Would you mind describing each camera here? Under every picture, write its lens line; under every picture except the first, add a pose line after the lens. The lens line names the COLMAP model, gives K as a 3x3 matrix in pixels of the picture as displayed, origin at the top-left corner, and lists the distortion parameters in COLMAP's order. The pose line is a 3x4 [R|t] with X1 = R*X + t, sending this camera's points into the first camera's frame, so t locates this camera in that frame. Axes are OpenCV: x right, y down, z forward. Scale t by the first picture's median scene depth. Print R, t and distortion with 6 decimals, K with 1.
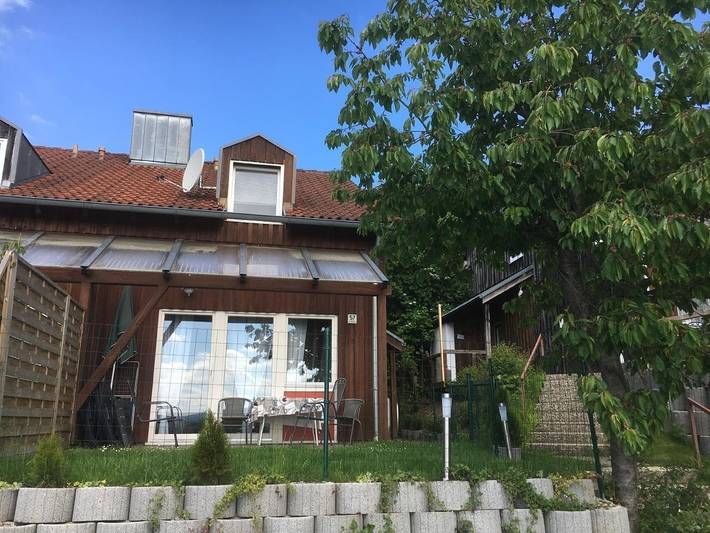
lens RADIAL K [[612.6, 0, 355.0], [0, 612.6, 266.5], [0, 0, 1]] dist [0.061130, -0.002075]
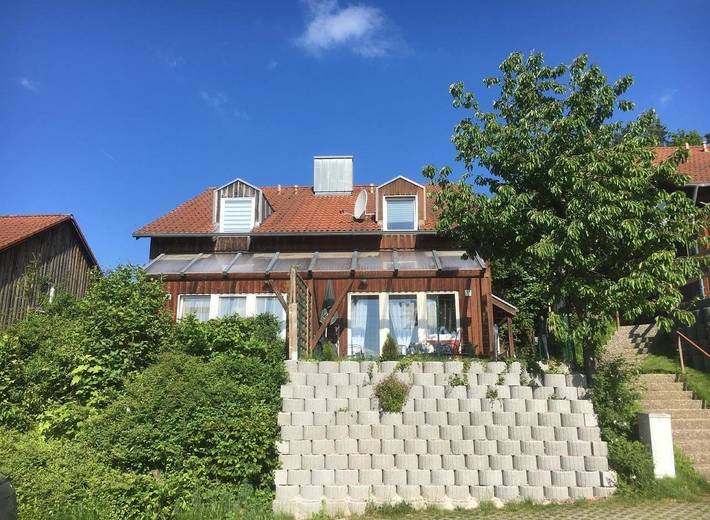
lens RADIAL K [[624.1, 0, 355.0], [0, 624.1, 260.0], [0, 0, 1]] dist [-0.001595, -0.000238]
pose [[0.968952, -0.063639, -0.238917, 0.101033], [0.068974, 0.997520, 0.014028, -0.038535], [0.237431, -0.030071, 0.970939, -0.587914]]
